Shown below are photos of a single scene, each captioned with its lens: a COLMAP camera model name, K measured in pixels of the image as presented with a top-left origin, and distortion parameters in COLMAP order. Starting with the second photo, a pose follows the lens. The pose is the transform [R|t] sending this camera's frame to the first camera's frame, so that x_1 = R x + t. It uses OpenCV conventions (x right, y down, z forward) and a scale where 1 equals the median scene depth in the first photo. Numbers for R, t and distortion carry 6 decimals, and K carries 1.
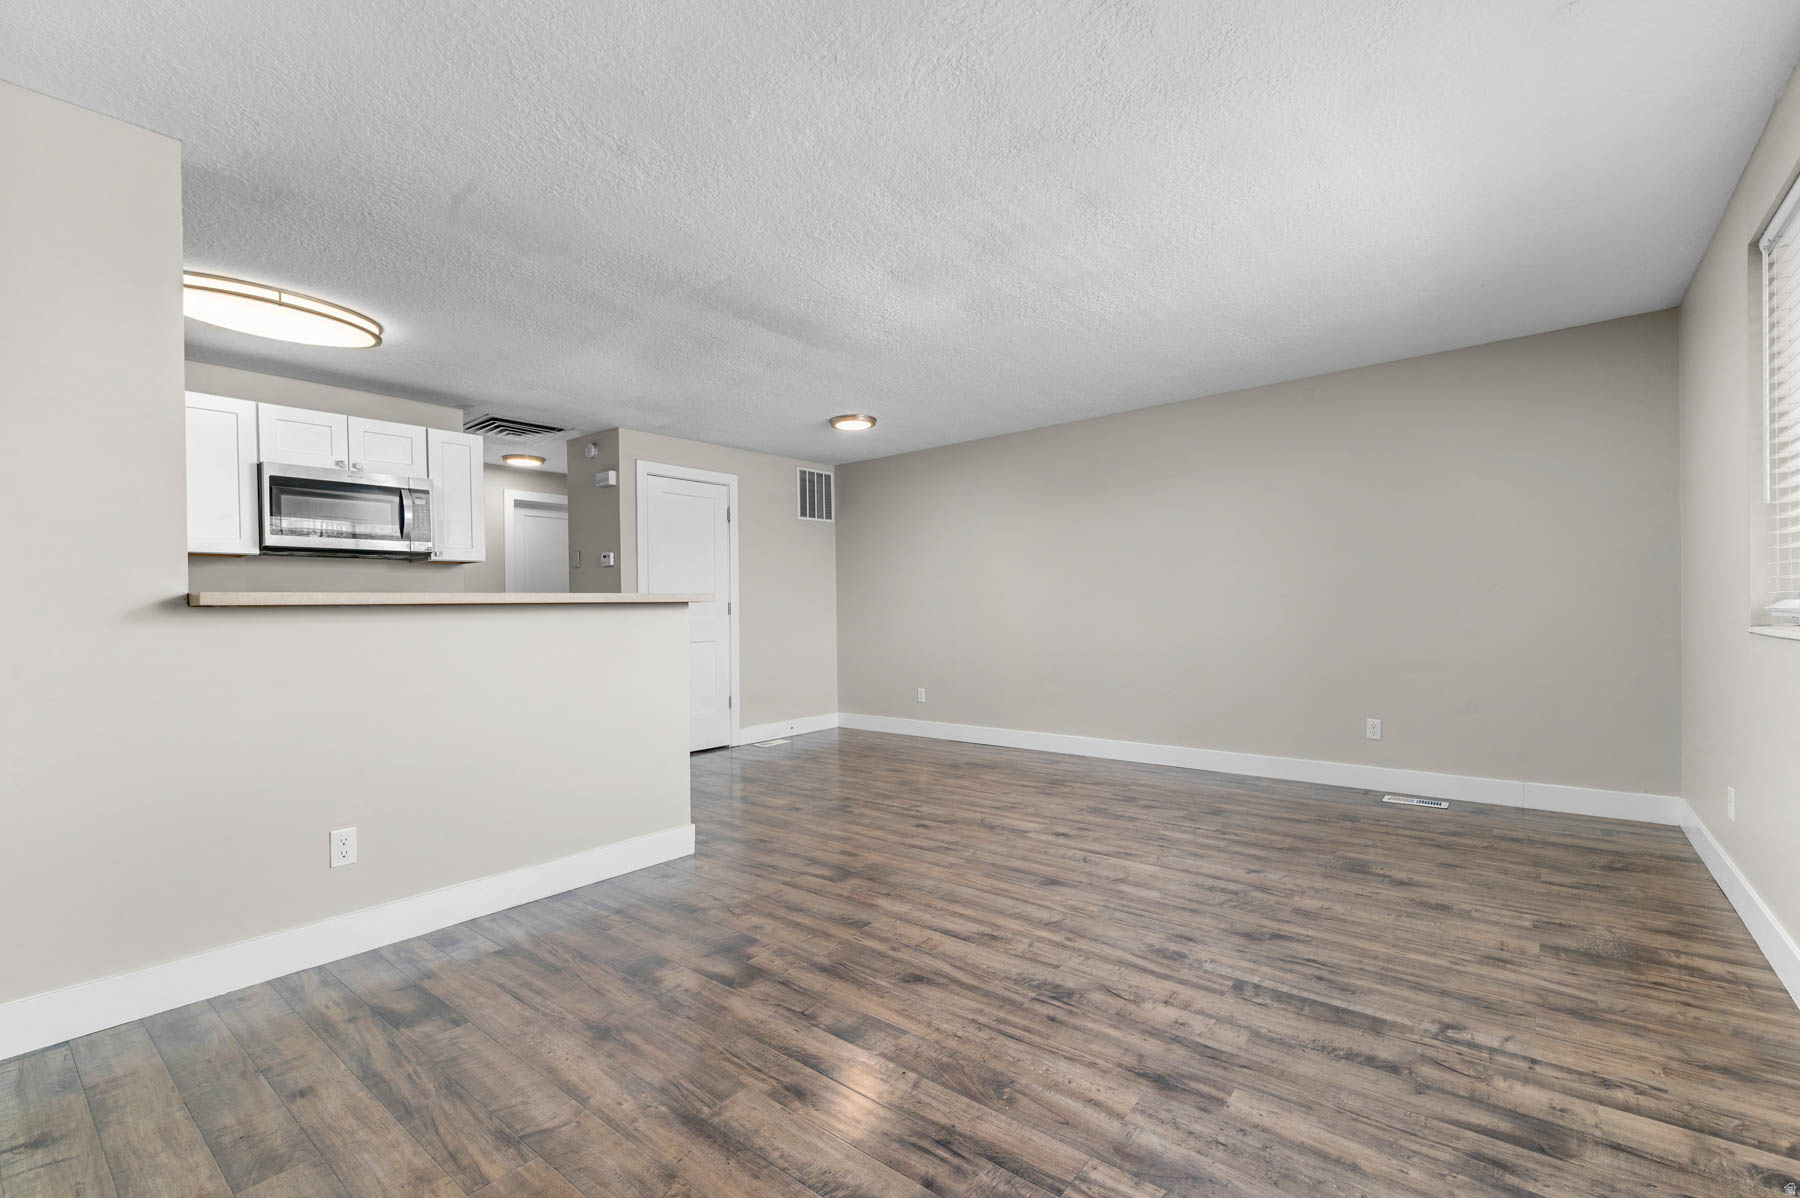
lens RADIAL K [[776.1, 0, 913.6], [0, 776.1, 615.4], [0, 0, 1]] dist [0.002144, -0.001205]
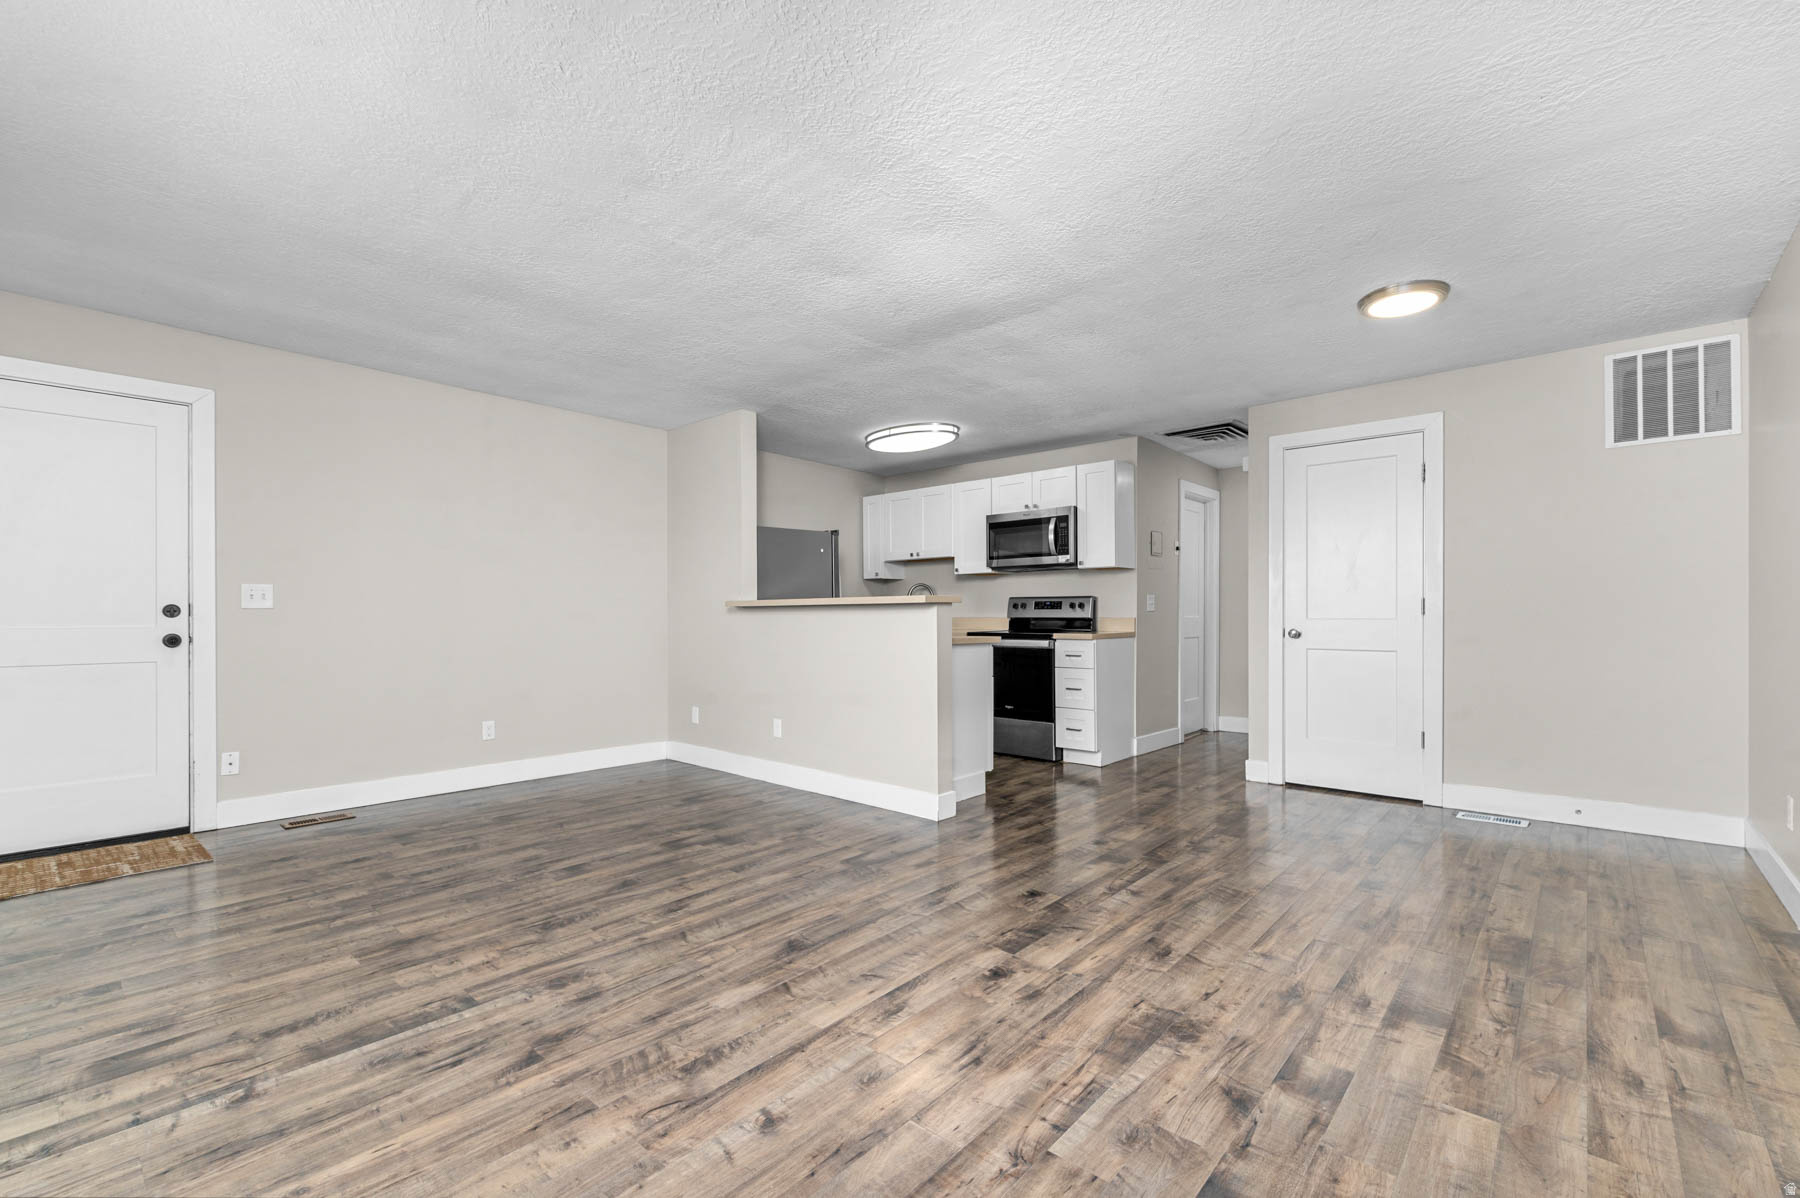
lens RADIAL K [[776.1, 0, 909.9], [0, 776.1, 614.5], [0, 0, 1]] dist [0.002144, -0.001205]
pose [[-0.050582, 0.015359, -0.998602, 1.183593], [-0.006179, 0.999858, 0.015691, -0.022849], [0.998701, 0.006964, -0.050480, 1.396136]]
